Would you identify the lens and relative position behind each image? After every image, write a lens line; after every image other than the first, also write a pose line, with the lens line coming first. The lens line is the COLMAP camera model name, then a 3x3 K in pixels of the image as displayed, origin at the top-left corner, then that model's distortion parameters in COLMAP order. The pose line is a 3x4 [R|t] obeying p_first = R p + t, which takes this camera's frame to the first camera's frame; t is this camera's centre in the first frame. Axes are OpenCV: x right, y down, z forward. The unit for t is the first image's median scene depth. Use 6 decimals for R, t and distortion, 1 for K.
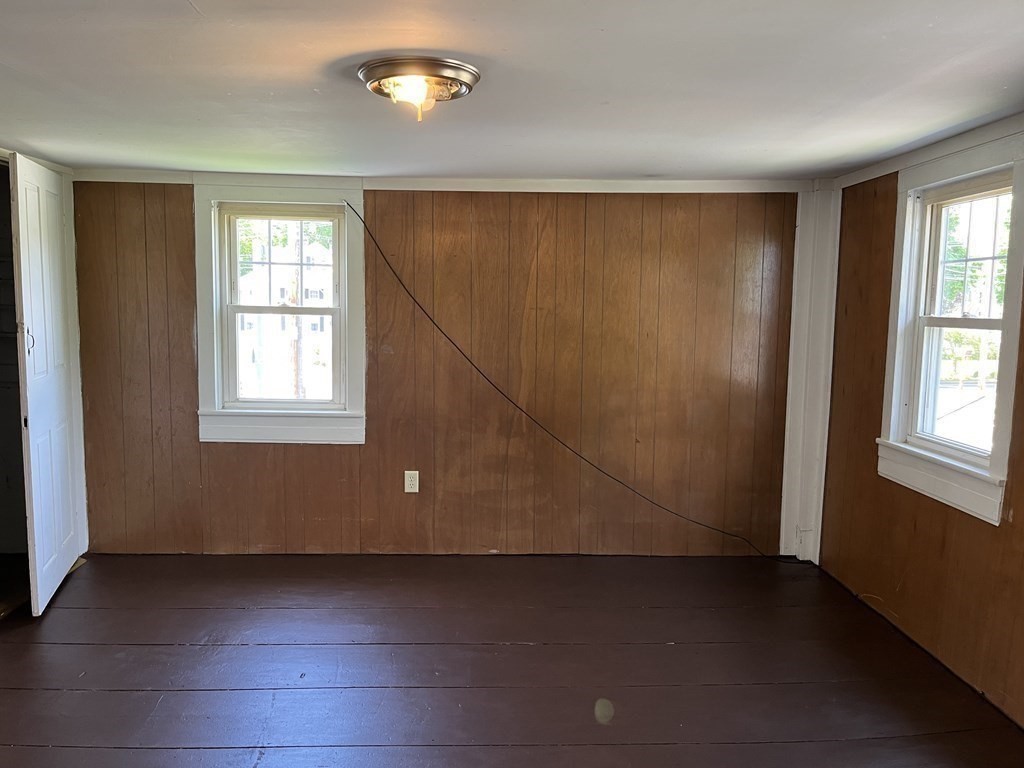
lens RADIAL K [[788.4, 0, 511.9], [0, 788.4, 390.6], [0, 0, 1]] dist [0.081679, -0.109235]
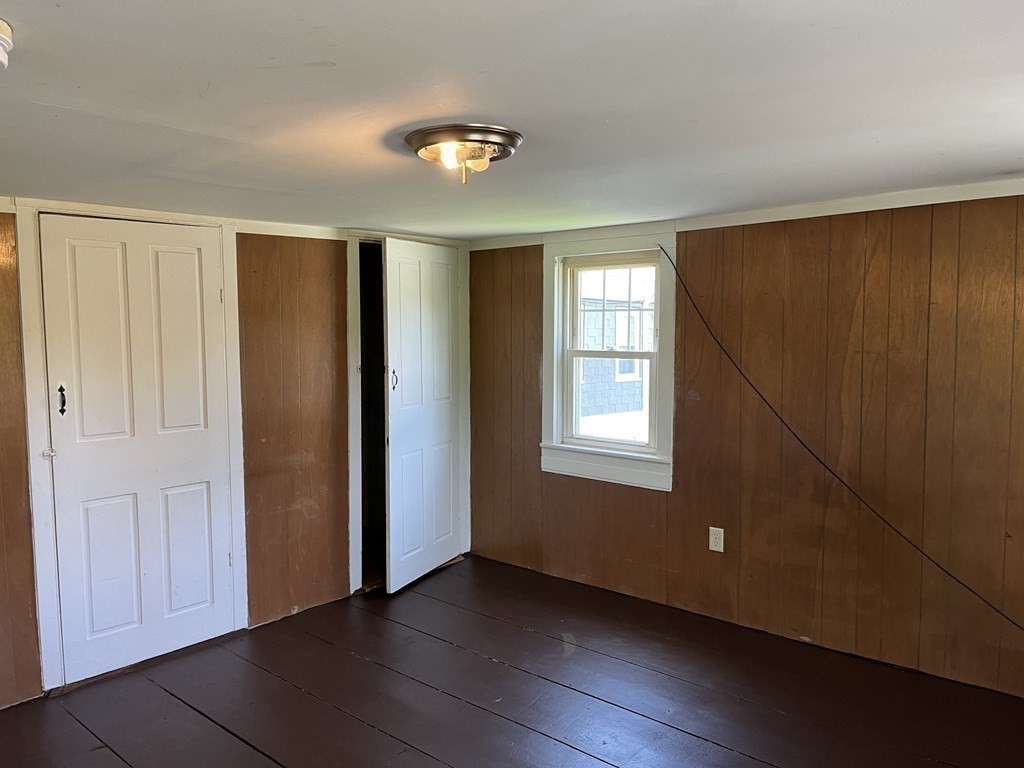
lens RADIAL K [[788.4, 0, 511.9], [0, 788.4, 390.6], [0, 0, 1]] dist [0.081679, -0.109235]
pose [[0.725476, 0.034436, -0.687386, 0.336264], [-0.064146, 0.997783, -0.017714, -0.026555], [0.685252, 0.056944, 0.726077, 0.156780]]
